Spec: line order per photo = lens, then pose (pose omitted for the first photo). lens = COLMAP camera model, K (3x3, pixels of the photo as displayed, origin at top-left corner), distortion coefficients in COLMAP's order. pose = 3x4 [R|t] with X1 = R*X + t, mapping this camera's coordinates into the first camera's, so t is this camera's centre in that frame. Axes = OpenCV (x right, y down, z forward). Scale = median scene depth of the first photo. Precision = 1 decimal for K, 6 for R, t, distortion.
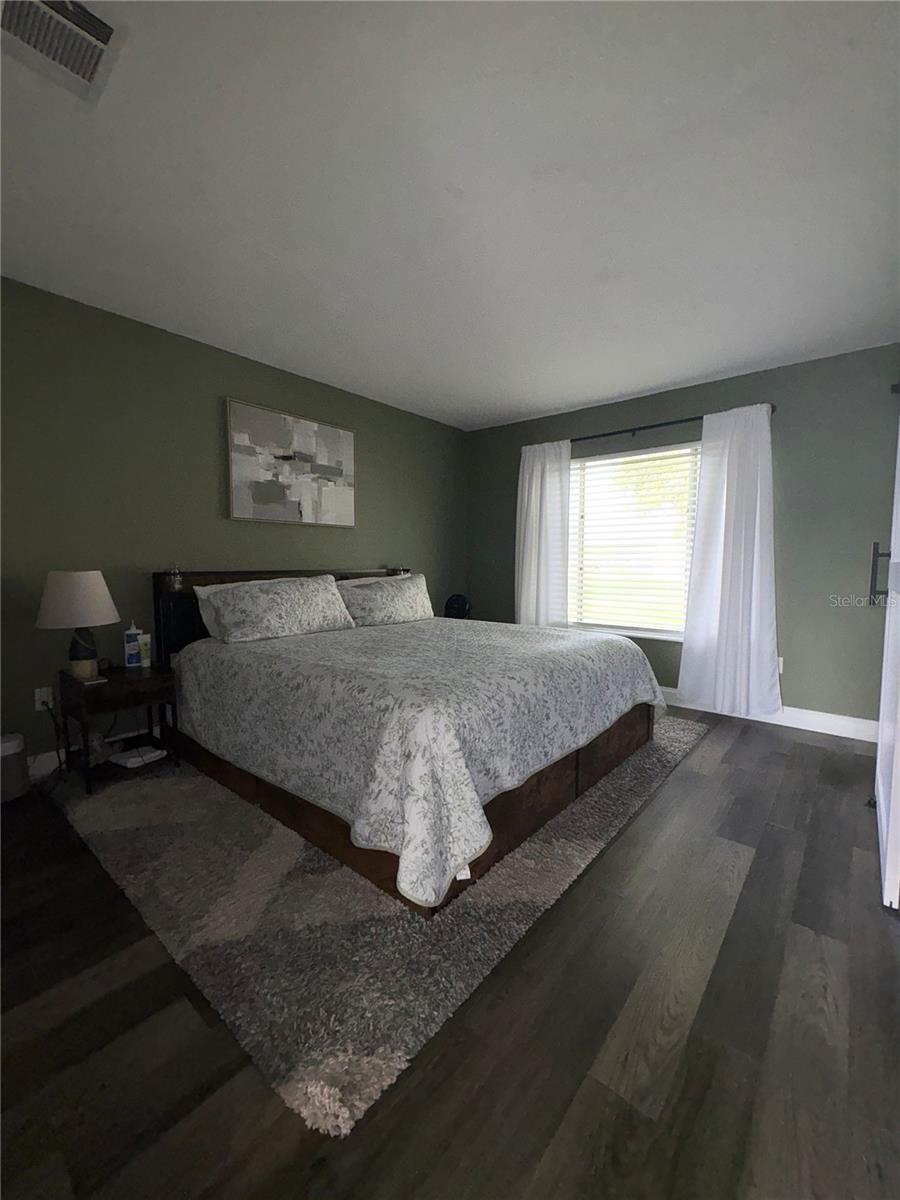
lens RADIAL K [[481.4, 0, 450.0], [0, 481.4, 600.0], [0, 0, 1]] dist [0.000576, -0.000072]
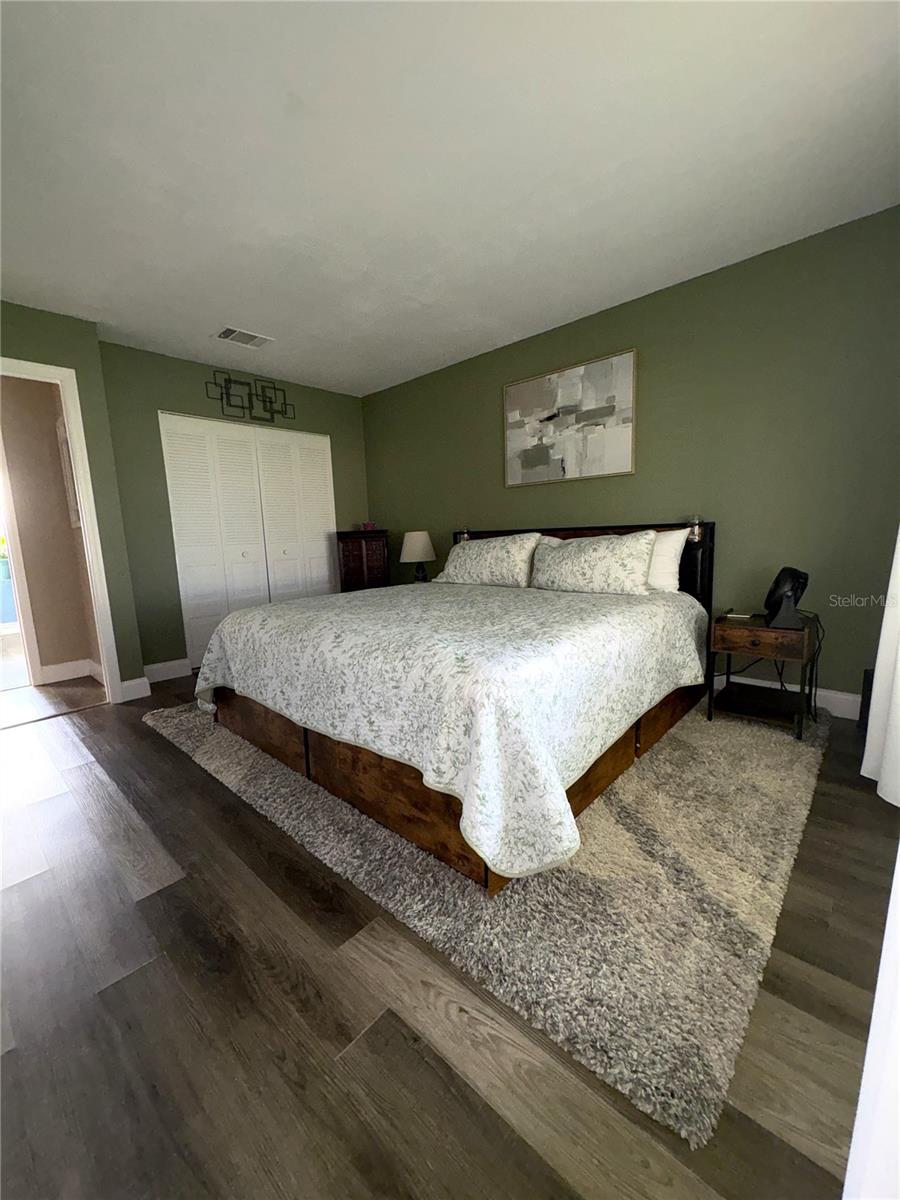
lens RADIAL K [[481.4, 0, 450.0], [0, 481.4, 600.0], [0, 0, 1]] dist [0.000576, -0.000072]
pose [[-0.037585, 0.141992, -0.989154, 0.731800], [-0.037609, 0.988951, 0.143392, -0.049104], [0.998585, 0.042591, -0.031829, 0.824679]]
